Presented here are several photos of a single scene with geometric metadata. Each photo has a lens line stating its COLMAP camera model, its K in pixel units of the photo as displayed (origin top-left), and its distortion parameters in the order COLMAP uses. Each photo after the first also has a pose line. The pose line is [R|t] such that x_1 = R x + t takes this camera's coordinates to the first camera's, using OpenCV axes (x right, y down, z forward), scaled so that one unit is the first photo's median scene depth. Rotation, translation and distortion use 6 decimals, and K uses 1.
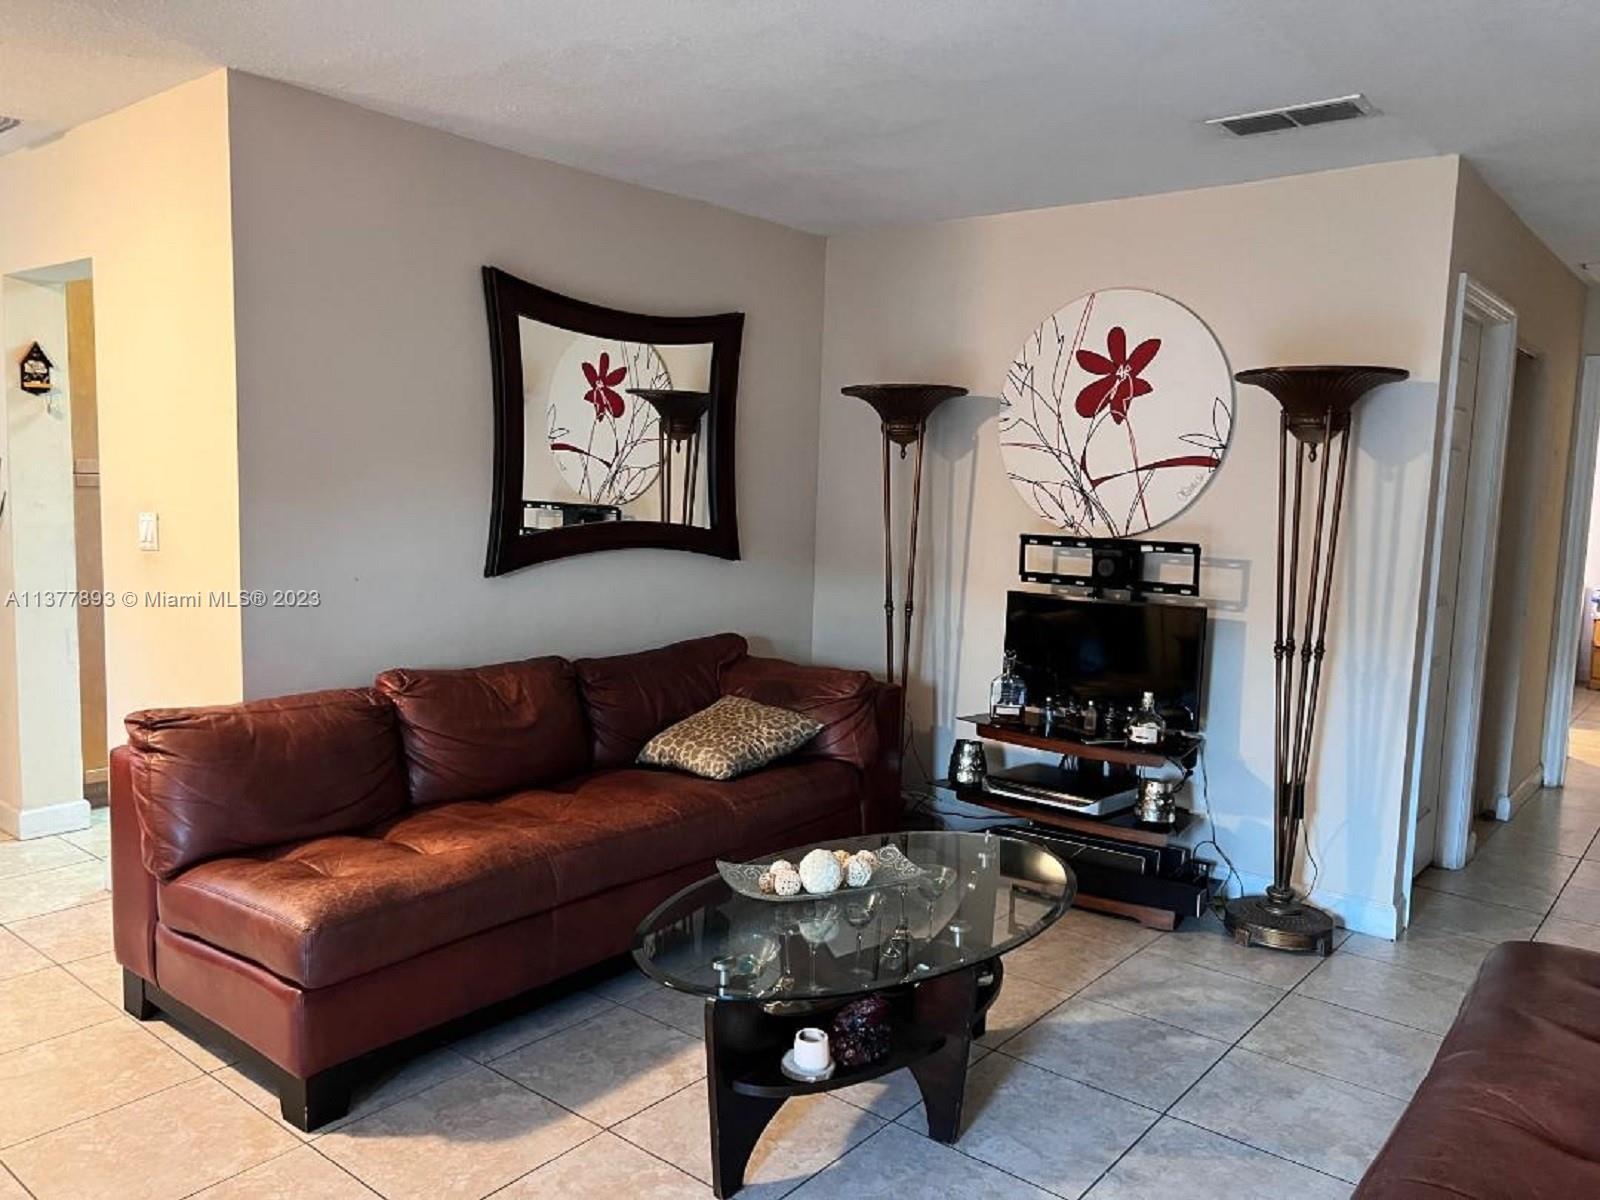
lens RADIAL K [[1178.0, 0, 804.3], [0, 1178.0, 604.5], [0, 0, 1]] dist [-0.003865, -0.015302]
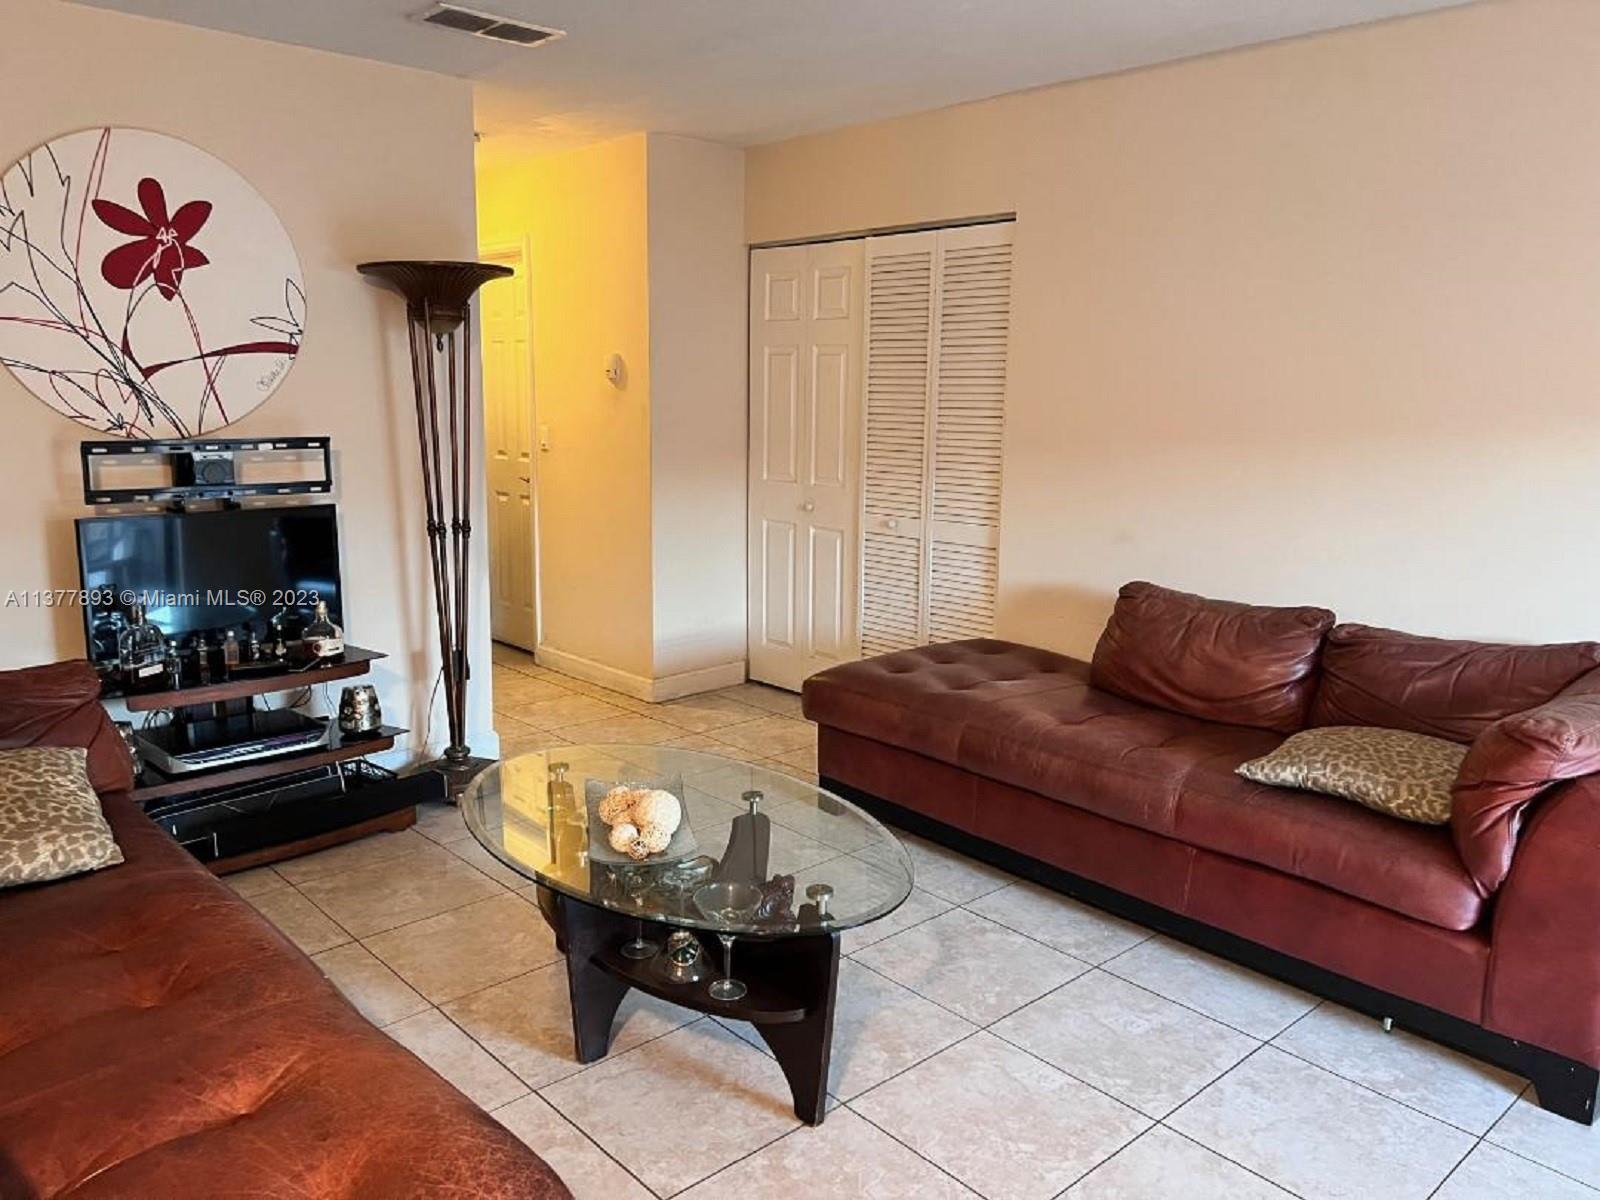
lens RADIAL K [[1178.0, 0, 803.6], [0, 1178.0, 597.9], [0, 0, 1]] dist [-0.003865, -0.015302]
pose [[0.130203, -0.202100, 0.970671, -0.520876], [0.091612, 0.977269, 0.191186, -0.065638], [-0.987246, 0.064032, 0.145758, 0.454020]]
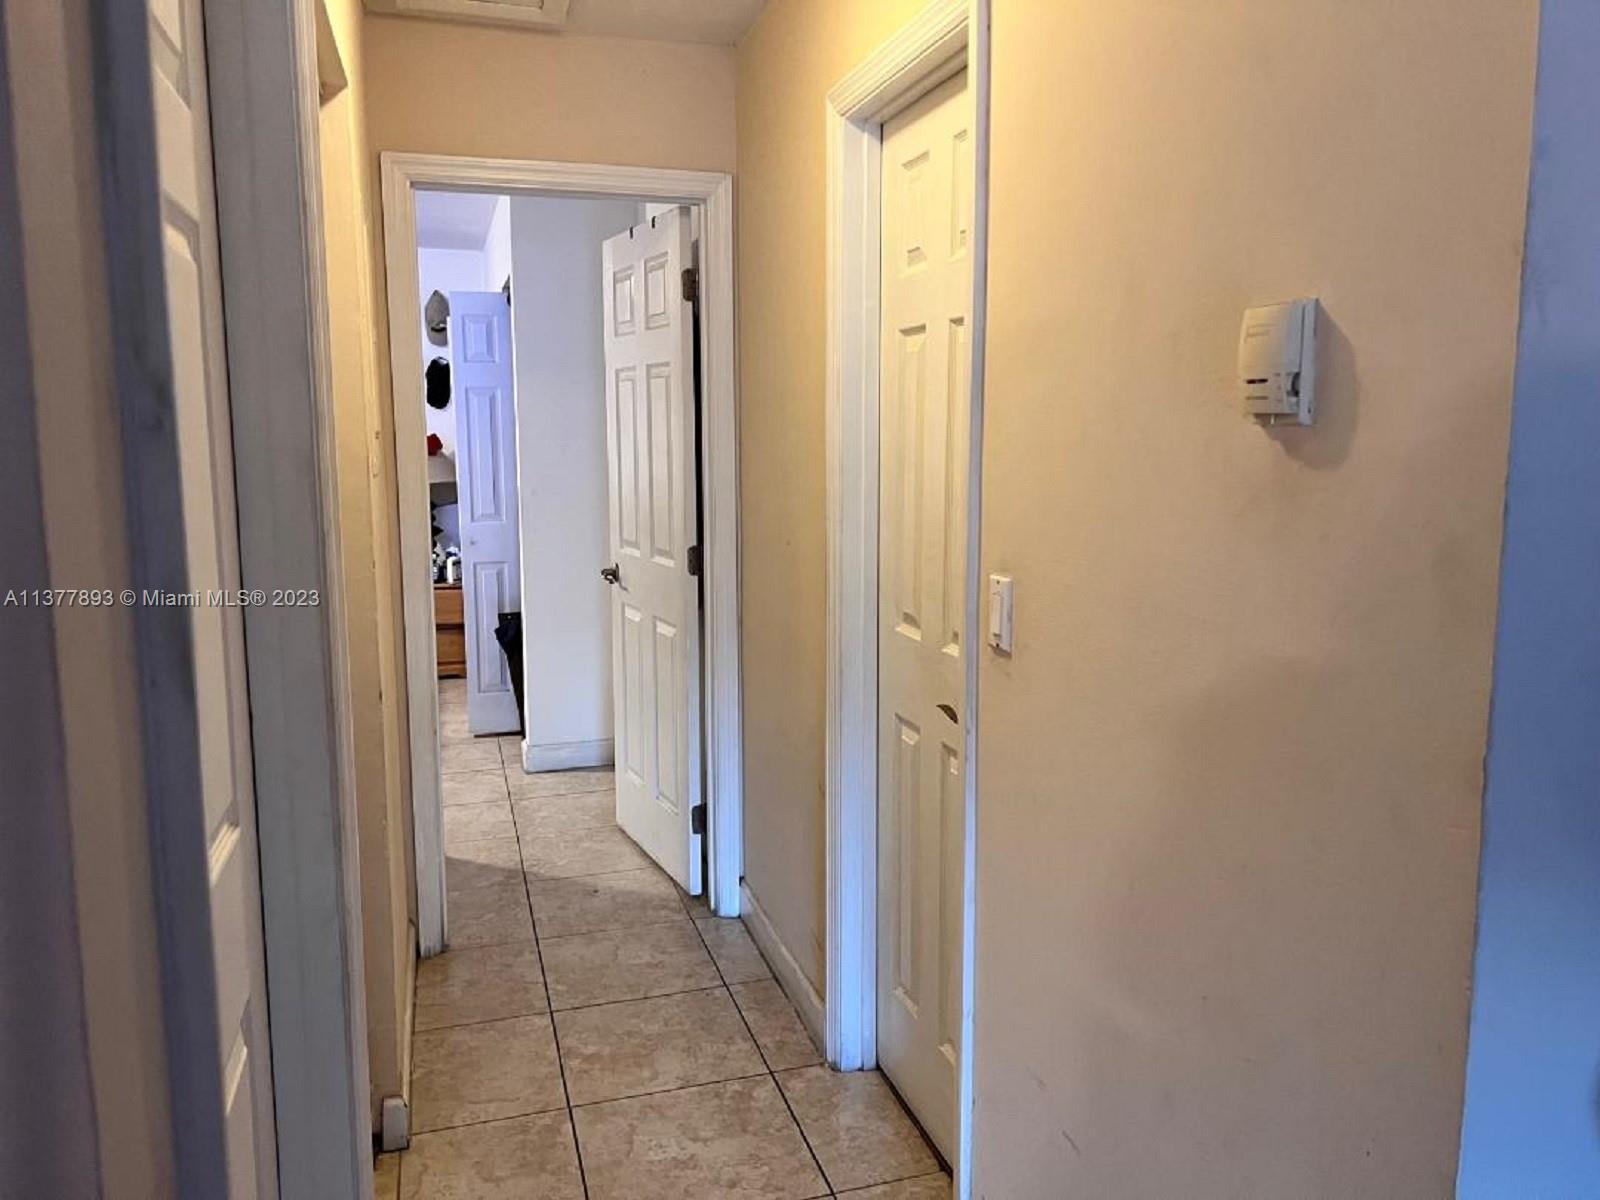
lens RADIAL K [[1178.0, 0, 801.8], [0, 1178.0, 599.3], [0, 0, 1]] dist [-0.003865, -0.015302]
pose [[0.554484, -0.144671, 0.819523, 0.073524], [0.099275, 0.989240, 0.107462, -0.068783], [-0.826252, 0.021773, 0.562880, 0.647584]]
